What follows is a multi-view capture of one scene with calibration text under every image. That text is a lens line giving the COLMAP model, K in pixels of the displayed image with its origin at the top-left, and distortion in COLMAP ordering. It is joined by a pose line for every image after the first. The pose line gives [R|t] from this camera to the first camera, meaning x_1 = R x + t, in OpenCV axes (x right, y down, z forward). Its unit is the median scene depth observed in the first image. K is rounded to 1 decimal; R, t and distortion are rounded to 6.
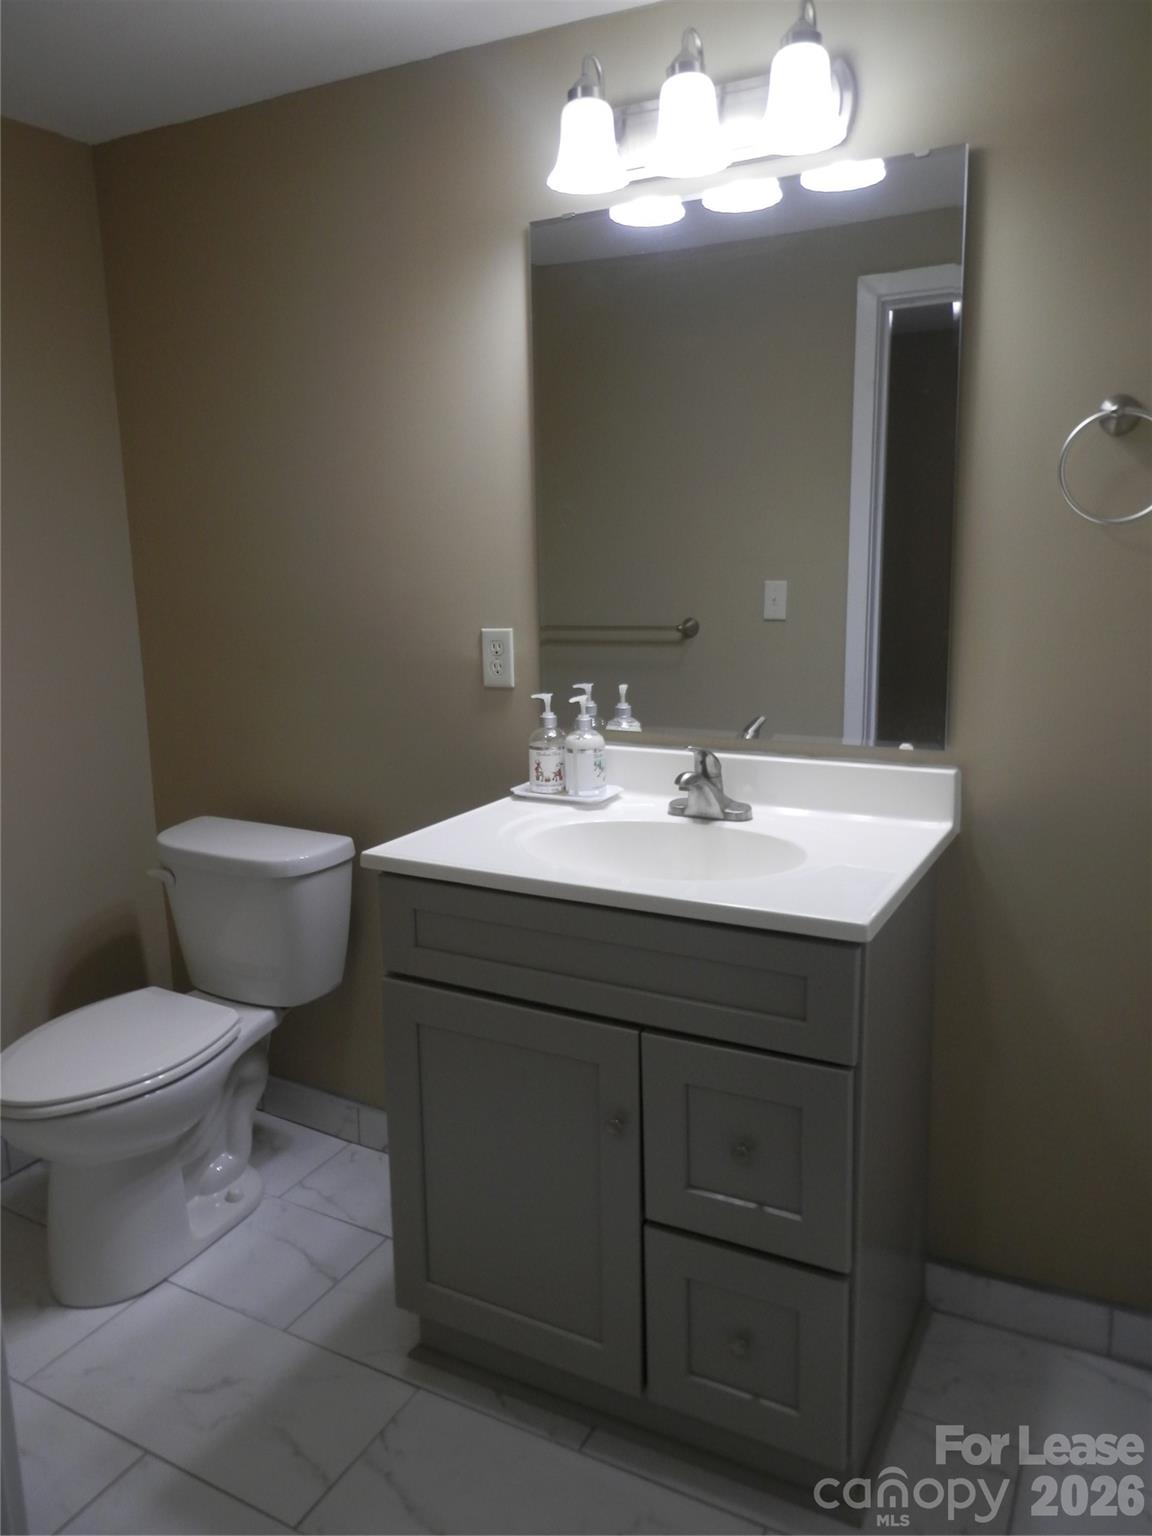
lens RADIAL K [[1142.7, 0, 571.7], [0, 1142.7, 762.2], [0, 0, 1]] dist [0.010180, 0.001151]
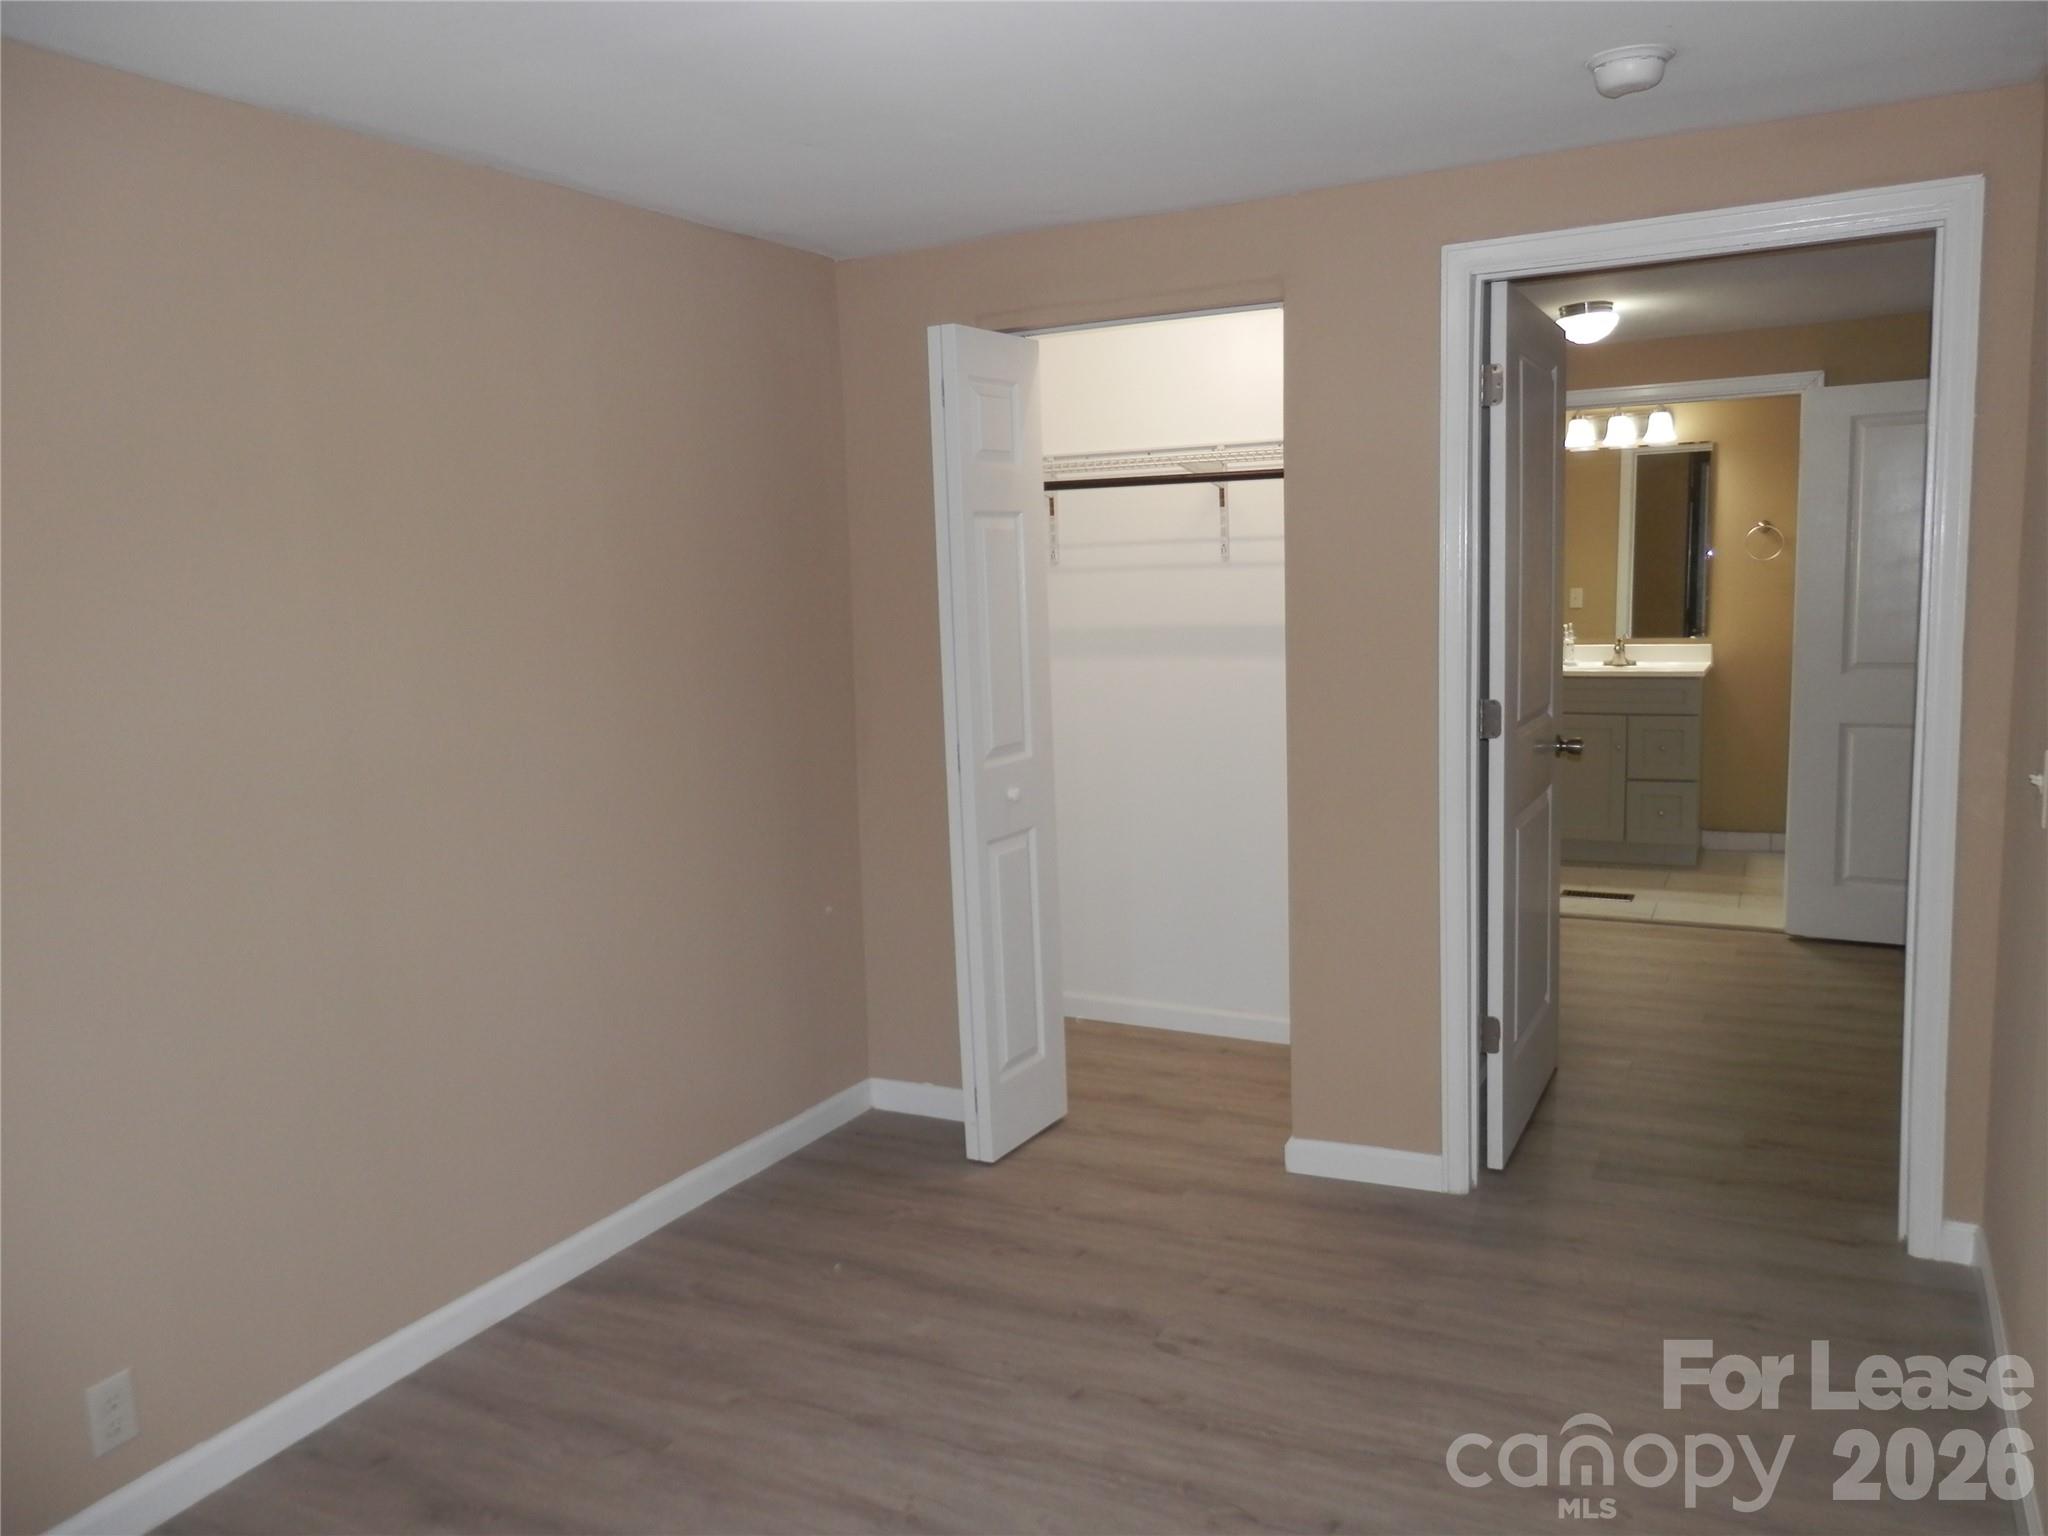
lens RADIAL K [[1523.6, 0, 1033.1], [0, 1523.6, 786.3], [0, 0, 1]] dist [0.010180, 0.001151]
pose [[0.999613, -0.013397, 0.024396, -1.424423], [0.014664, 0.998513, -0.052513, 0.522643], [-0.023656, 0.052851, 0.998322, -2.694105]]
